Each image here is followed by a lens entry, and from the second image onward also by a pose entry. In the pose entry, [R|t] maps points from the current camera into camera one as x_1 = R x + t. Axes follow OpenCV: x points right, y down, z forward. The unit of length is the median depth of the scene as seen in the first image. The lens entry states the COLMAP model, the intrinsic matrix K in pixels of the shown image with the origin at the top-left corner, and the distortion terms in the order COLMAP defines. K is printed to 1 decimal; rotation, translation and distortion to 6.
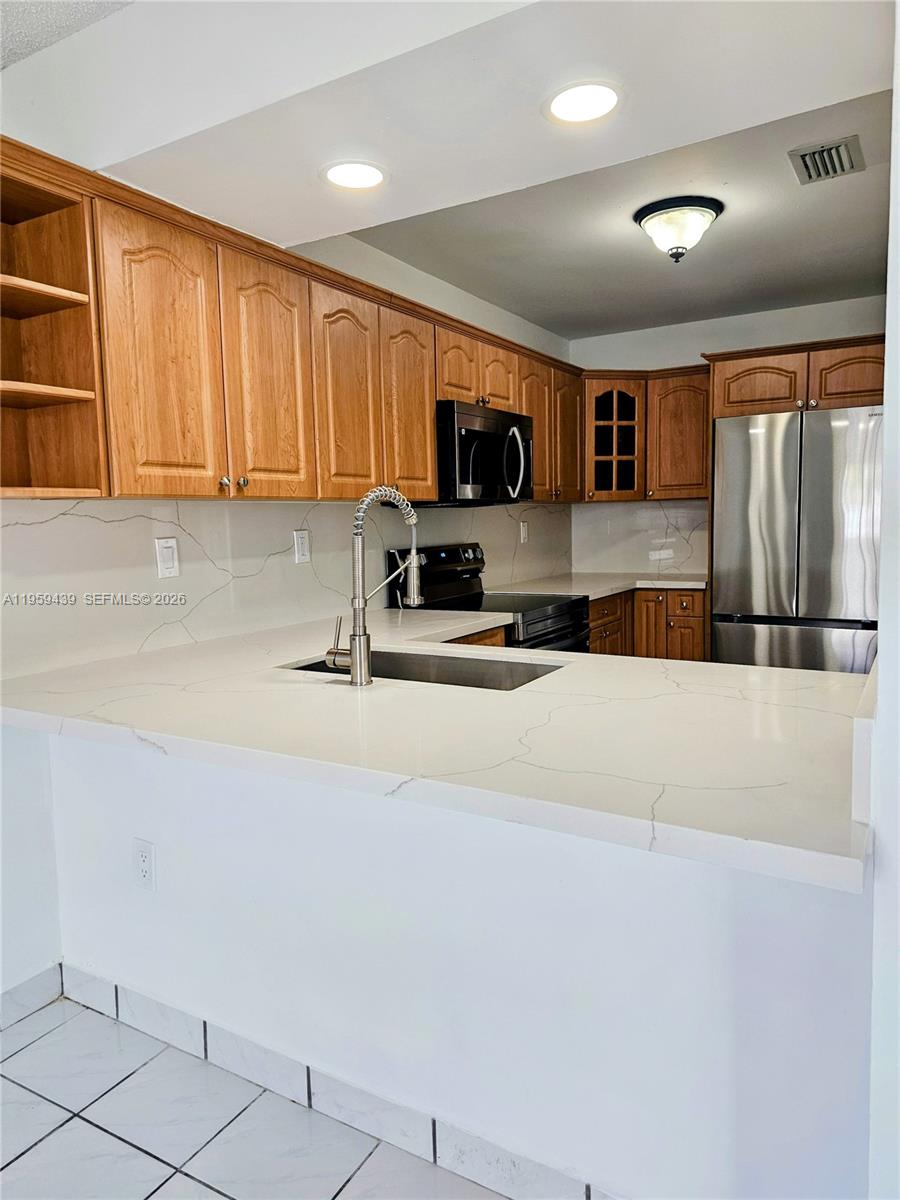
lens RADIAL K [[802.5, 0, 433.7], [0, 802.5, 594.3], [0, 0, 1]] dist [0.107949, -0.159659]
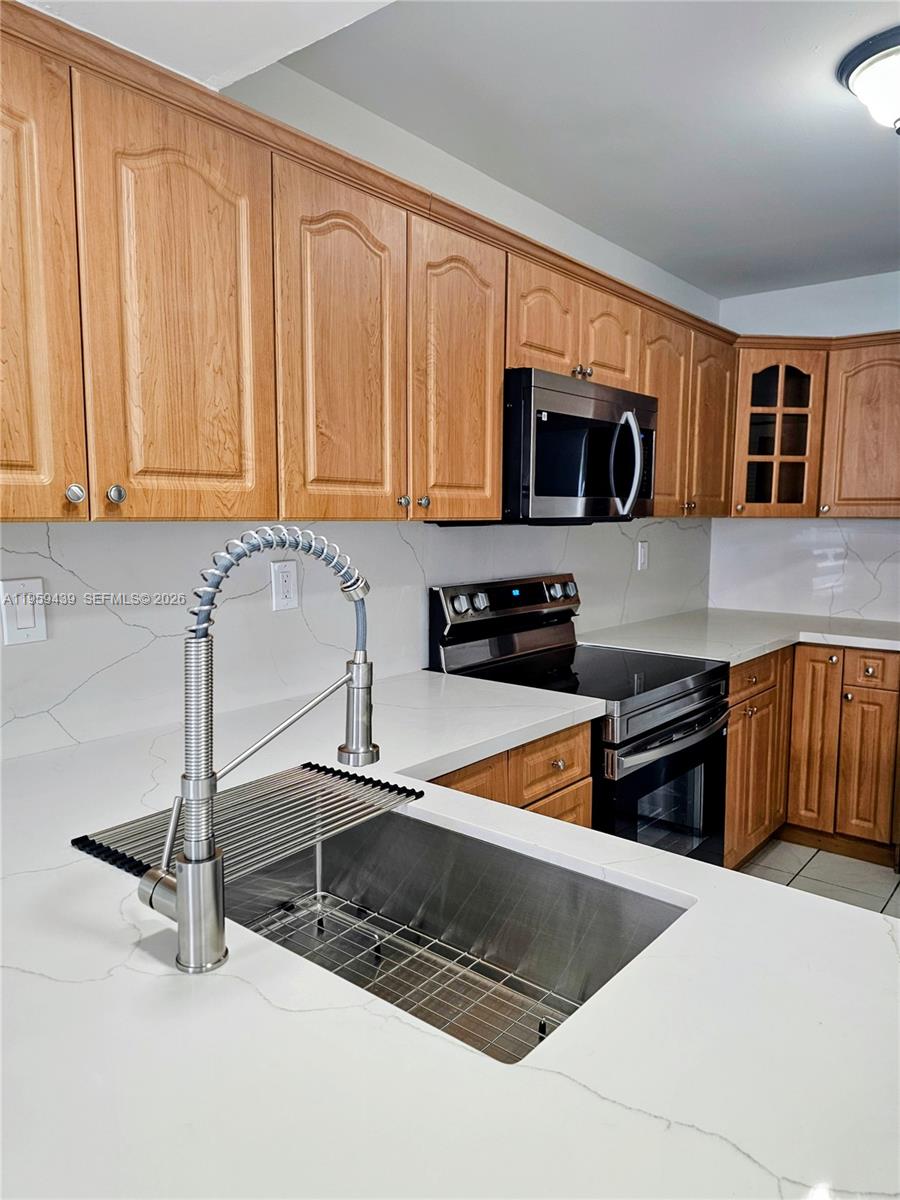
lens RADIAL K [[818.8, 0, 448.0], [0, 818.8, 601.8], [0, 0, 1]] dist [0.069998, -0.059701]
pose [[0.989511, 0.047527, -0.136415, 0.048747], [-0.045118, 0.998767, 0.020697, -0.051279], [0.137230, -0.014325, 0.990436, 0.270843]]
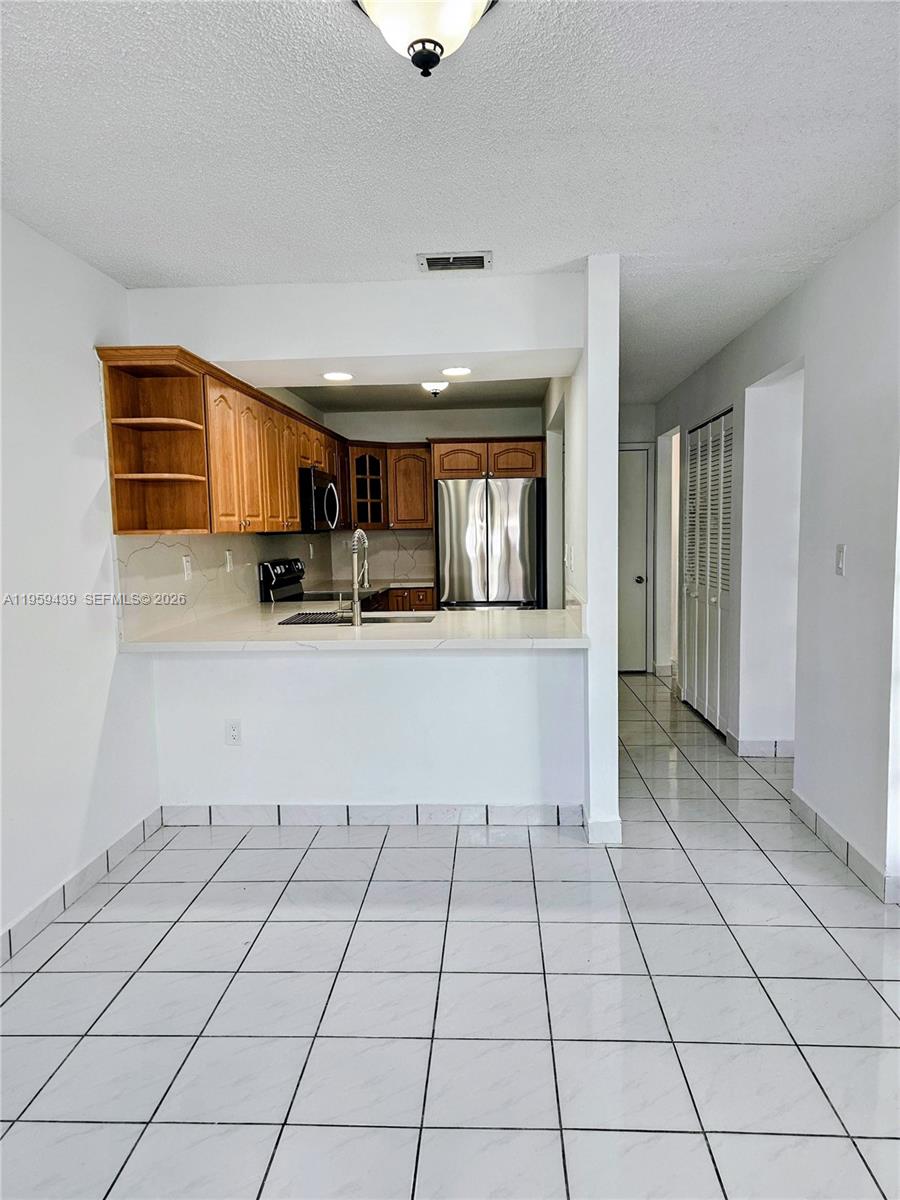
lens RADIAL K [[817.1, 0, 451.7], [0, 817.1, 609.4], [0, 0, 1]] dist [0.090503, -0.085441]
pose [[0.888790, -0.037716, 0.456760, -0.397742], [0.040187, 0.999183, 0.004307, 0.034446], [-0.456550, 0.014527, 0.889579, -0.468658]]
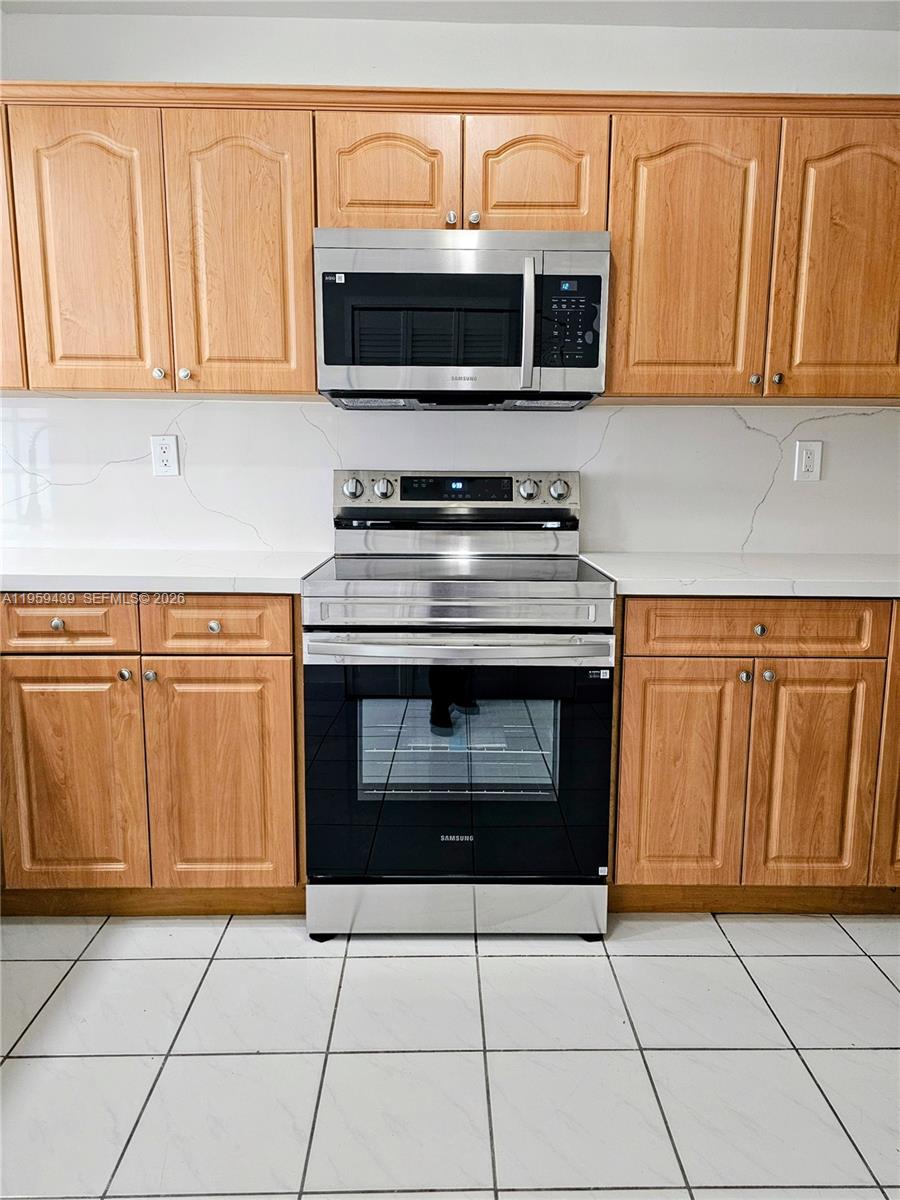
lens RADIAL K [[809.2, 0, 453.0], [0, 809.2, 595.7], [0, 0, 1]] dist [0.060763, -0.055898]
pose [[0.528847, 0.159103, -0.833671, 0.545717], [-0.101721, 0.987073, 0.123852, -0.040485], [0.842600, 0.019303, 0.538195, 0.627047]]
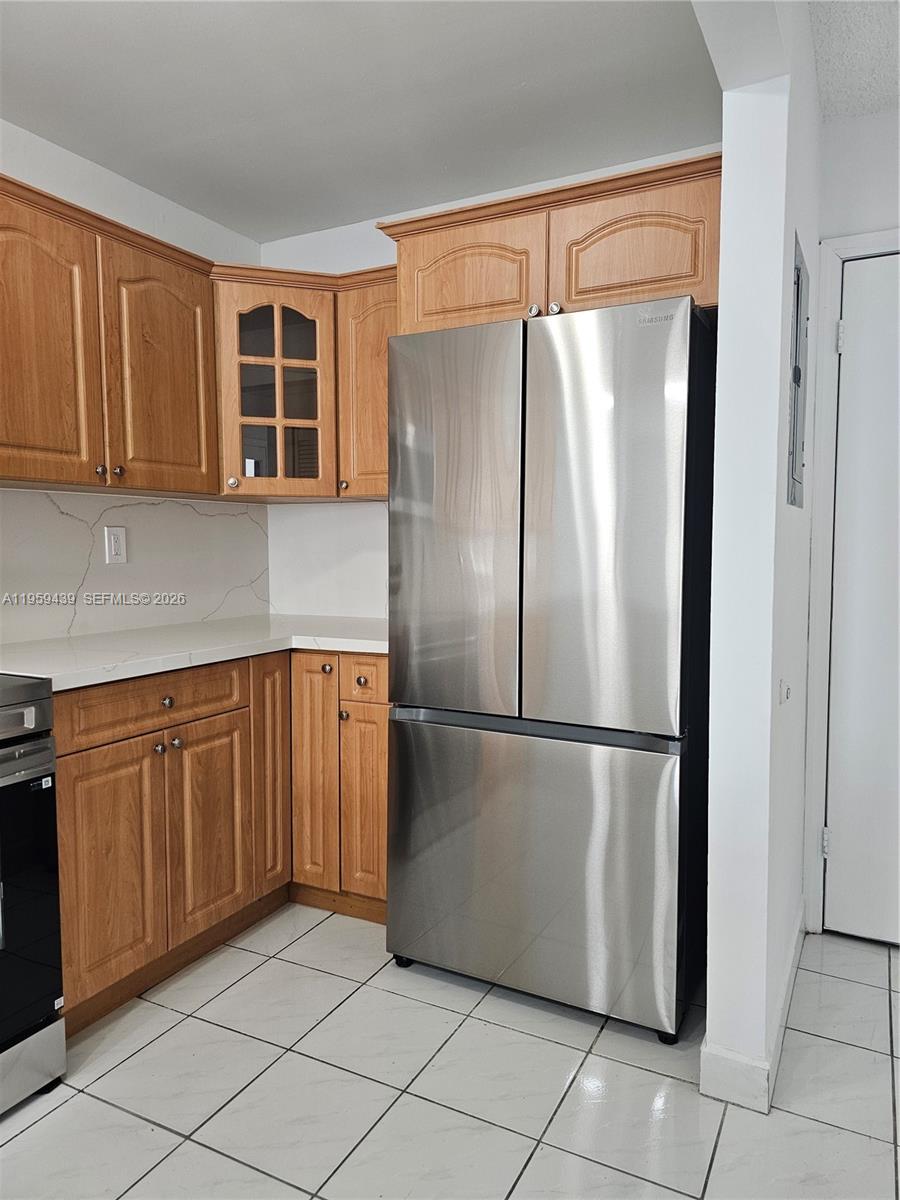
lens RADIAL K [[809.2, 0, 453.0], [0, 809.2, 595.7], [0, 0, 1]] dist [0.060763, -0.055898]
pose [[0.998011, 0.013926, 0.061481, 0.380549], [-0.012128, 0.999491, -0.029519, -0.033722], [-0.061861, 0.028715, 0.997672, 0.500120]]
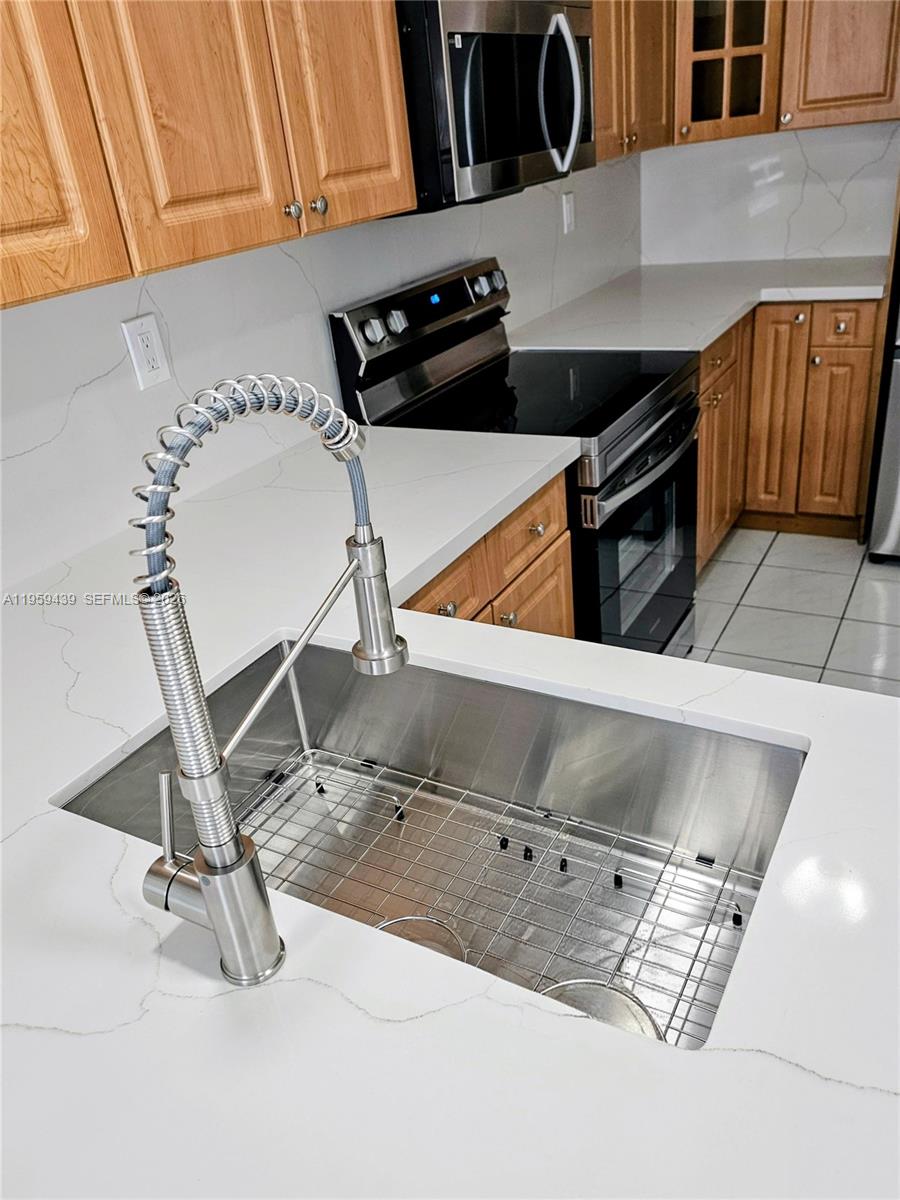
lens RADIAL K [[922.9, 0, 431.0], [0, 922.9, 608.4], [0, 0, 1]] dist [0.016393, -0.009776]
pose [[0.996365, -0.082290, -0.022031, 0.005259], [0.084563, 0.924113, 0.372644, -0.085664], [-0.010305, -0.373152, 0.927713, 0.328081]]
